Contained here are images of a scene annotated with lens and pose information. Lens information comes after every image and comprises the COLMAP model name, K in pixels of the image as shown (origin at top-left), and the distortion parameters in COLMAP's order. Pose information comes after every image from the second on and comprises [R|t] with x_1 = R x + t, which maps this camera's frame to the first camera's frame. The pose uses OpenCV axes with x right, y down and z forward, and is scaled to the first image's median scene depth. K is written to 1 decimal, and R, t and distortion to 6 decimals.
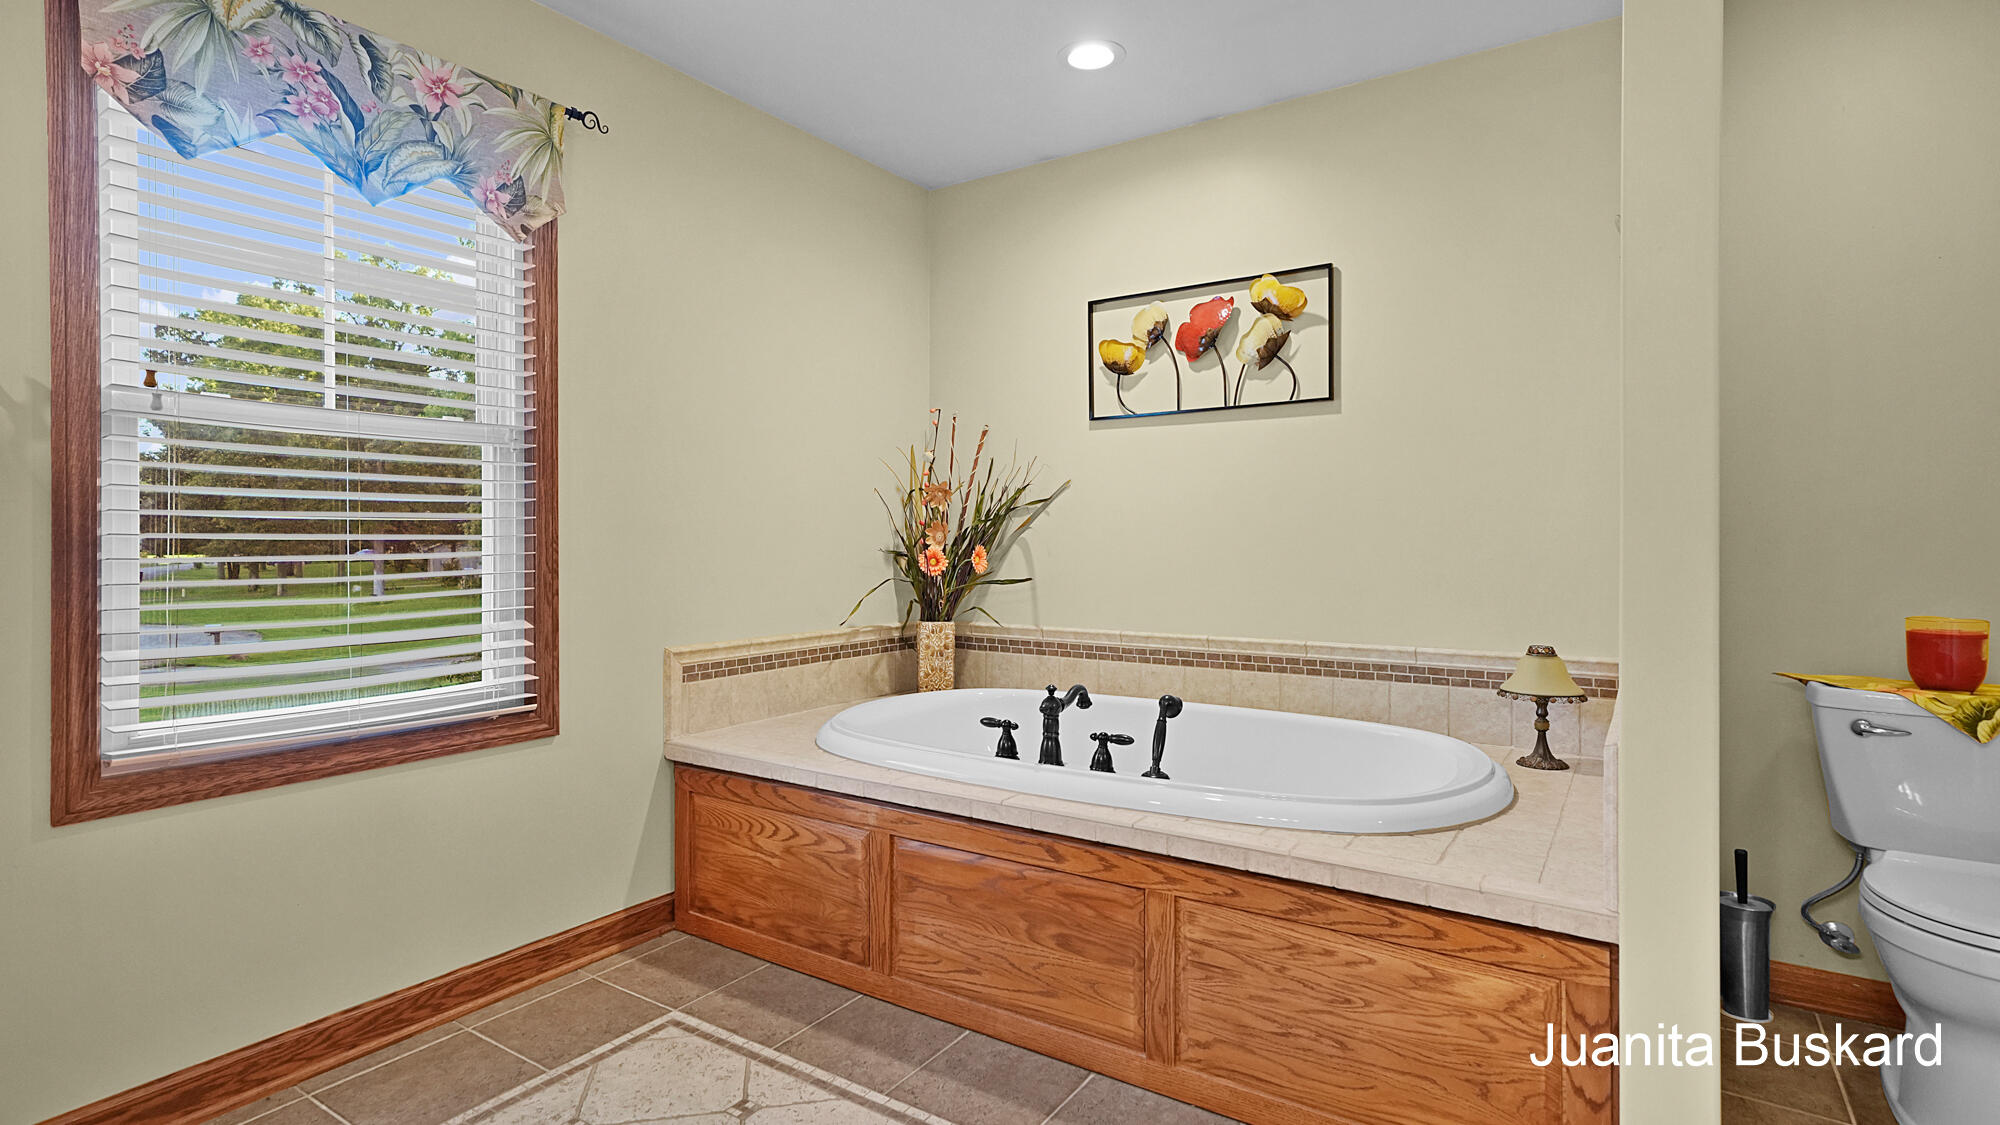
lens RADIAL K [[1004.4, 0, 982.9], [0, 1004.4, 545.7], [0, 0, 1]] dist [0.013063, 0.002276]
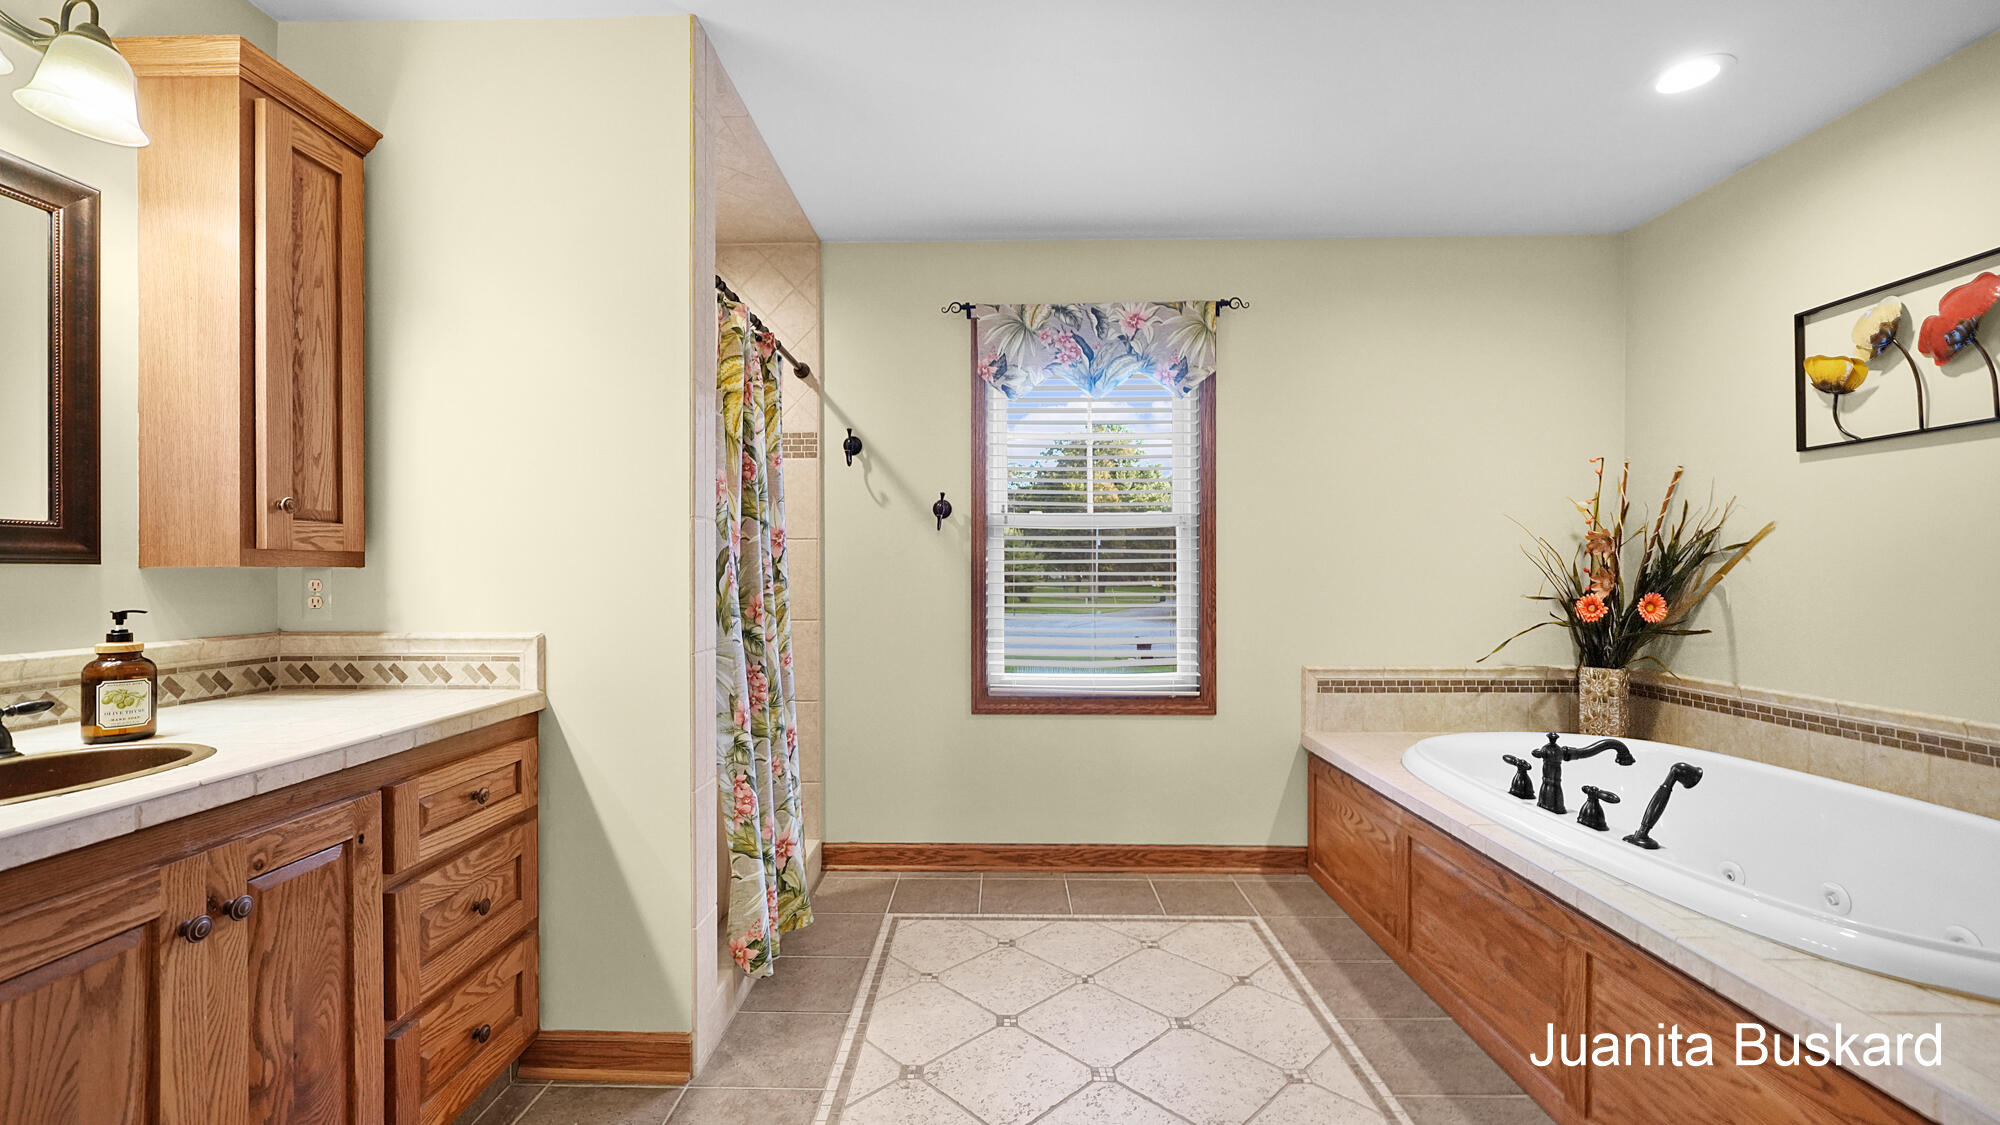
lens RADIAL K [[837.2, 0, 970.8], [0, 837.2, 579.7], [0, 0, 1]] dist [-0.003262, 0.002130]
pose [[0.522813, 0.008614, -0.852404, 0.489377], [-0.003271, 0.999962, 0.008099, -0.026019], [0.852441, -0.001446, 0.522821, 0.028625]]
